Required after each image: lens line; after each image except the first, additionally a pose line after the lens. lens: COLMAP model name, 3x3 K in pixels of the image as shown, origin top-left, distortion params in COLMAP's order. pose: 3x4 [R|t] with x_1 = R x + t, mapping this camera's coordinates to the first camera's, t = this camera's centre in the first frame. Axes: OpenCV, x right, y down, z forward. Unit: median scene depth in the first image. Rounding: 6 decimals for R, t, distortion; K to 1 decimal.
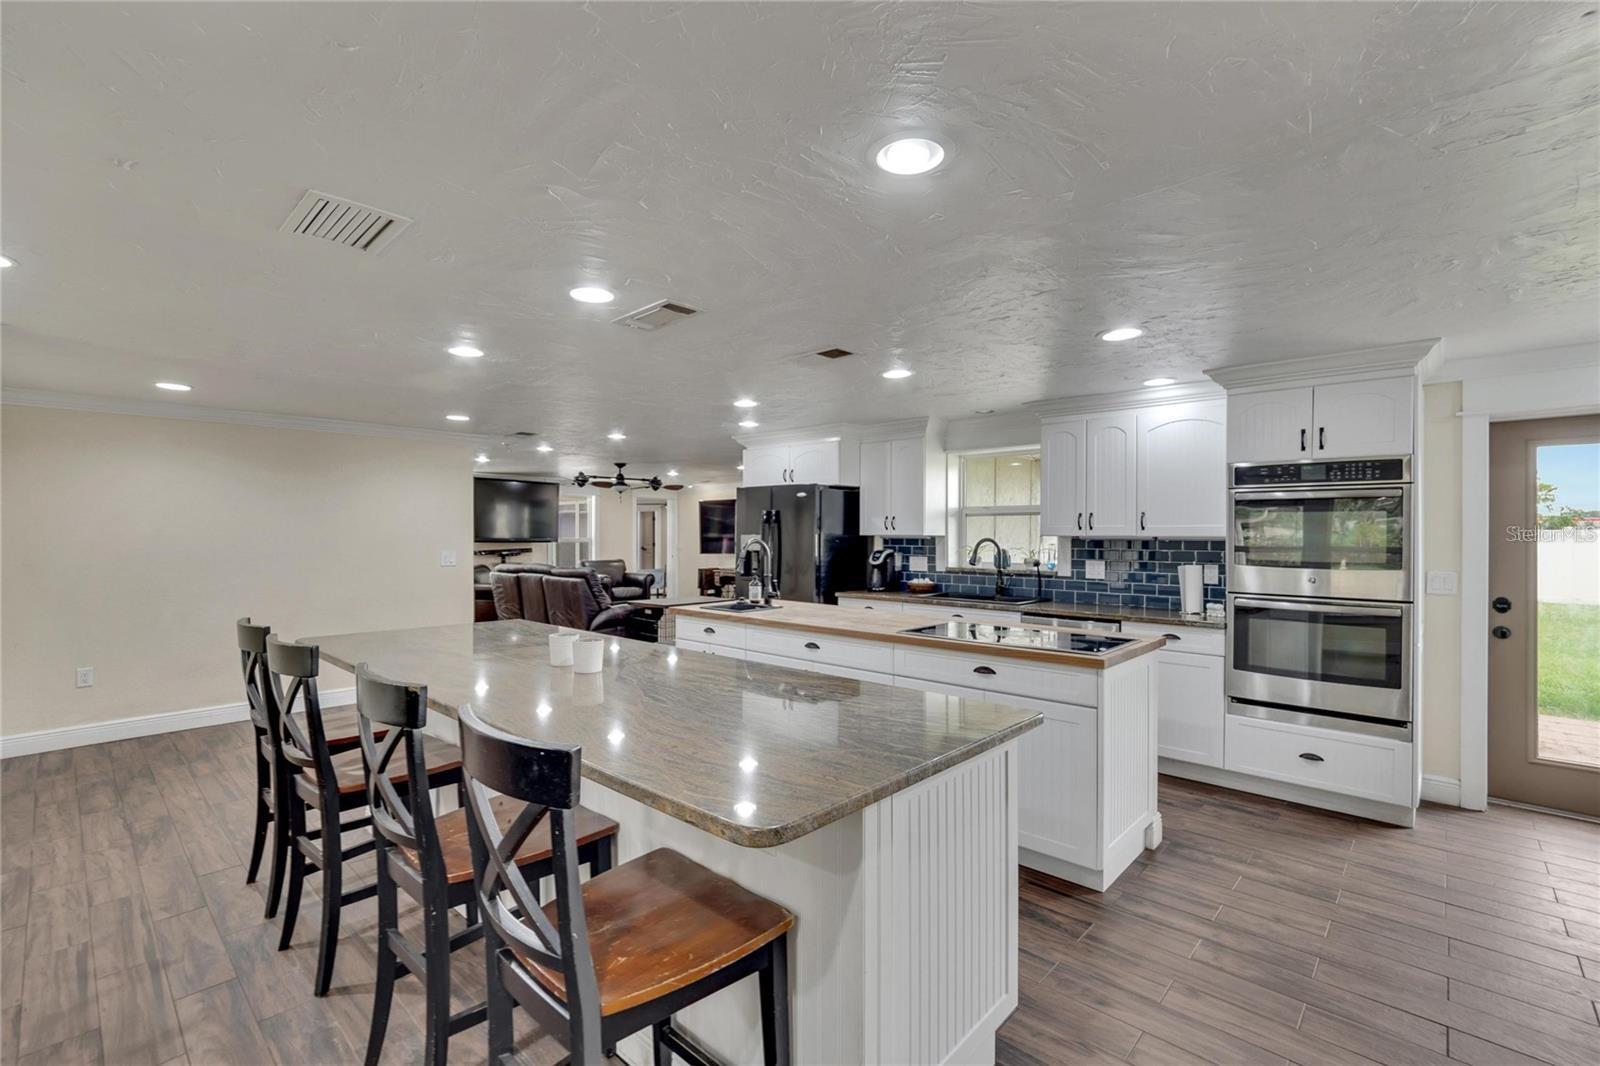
lens RADIAL K [[700.8, 0, 794.2], [0, 700.8, 522.5], [0, 0, 1]] dist [-0.003322, 0.000074]
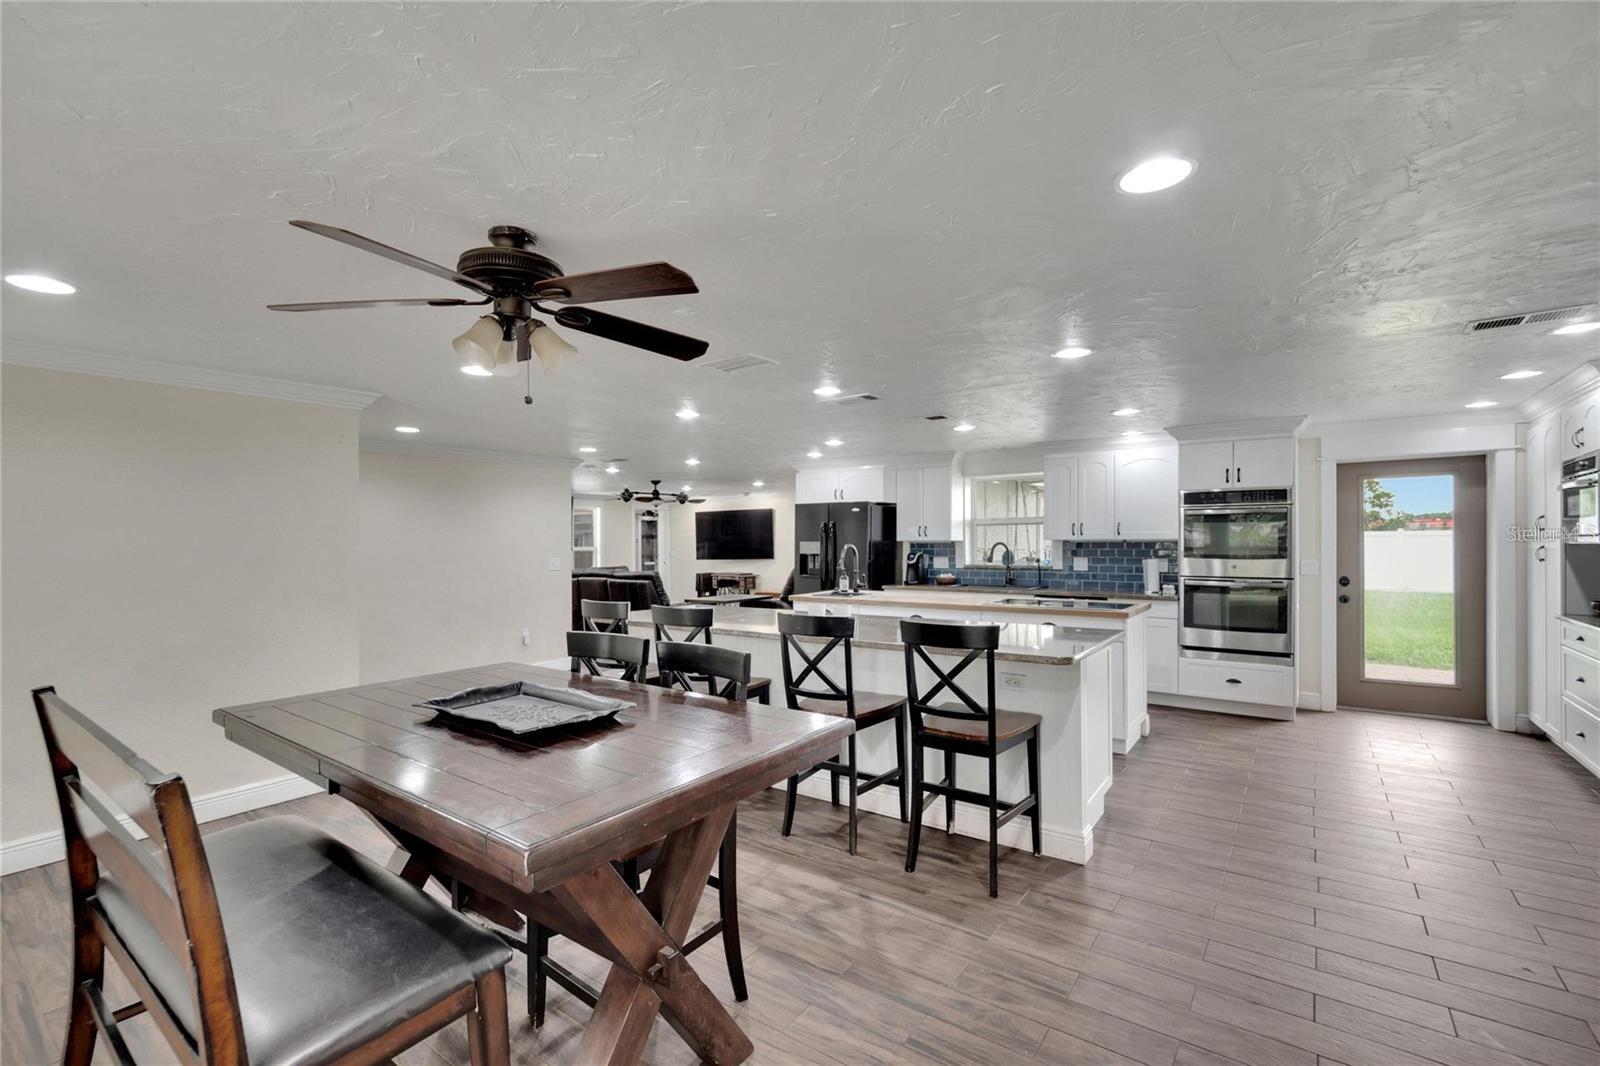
lens RADIAL K [[704.8, 0, 800.0], [0, 704.8, 533.0], [0, 0, 1]] dist [0.000361, -0.000029]
pose [[0.992128, -0.009663, 0.124853, -0.307871], [0.009029, 0.999943, 0.005645, -0.006871], [-0.124901, -0.004473, 0.992159, -0.324937]]
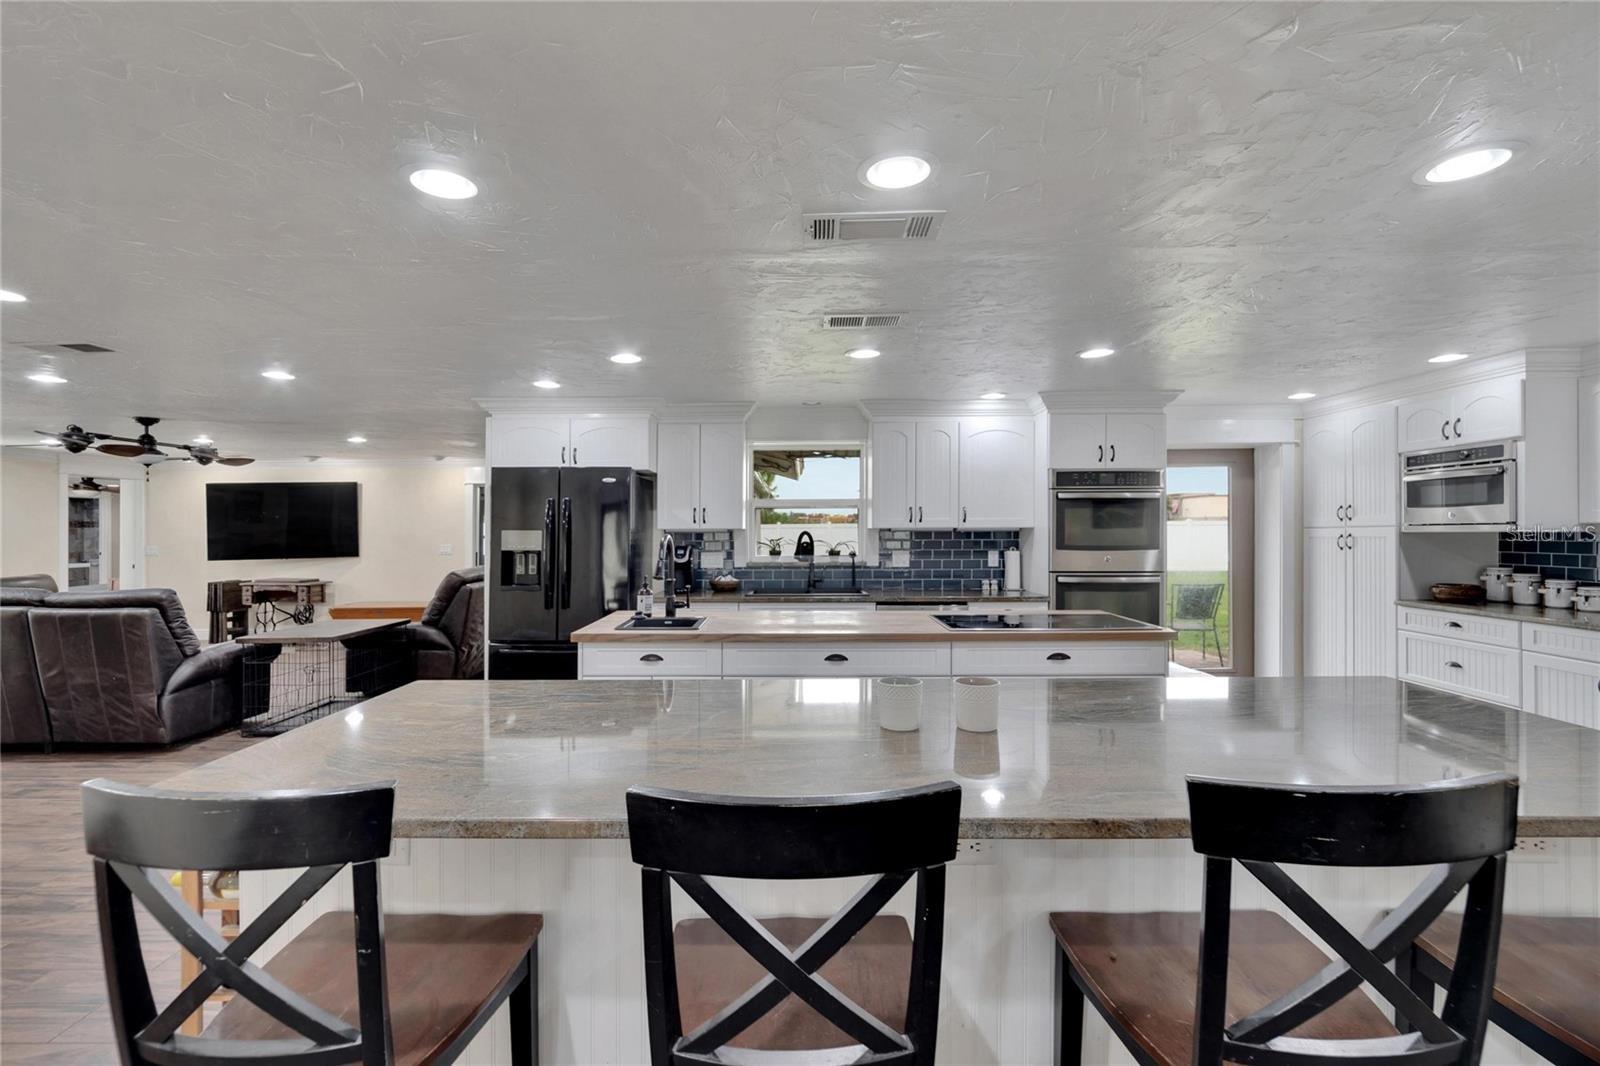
lens RADIAL K [[700.8, 0, 794.2], [0, 700.8, 522.5], [0, 0, 1]] dist [-0.003322, 0.000074]
pose [[0.744998, -0.001849, 0.667064, -0.453127], [-0.002925, 0.999977, 0.006038, 0.004578], [-0.667060, -0.006450, 0.744976, 0.311396]]
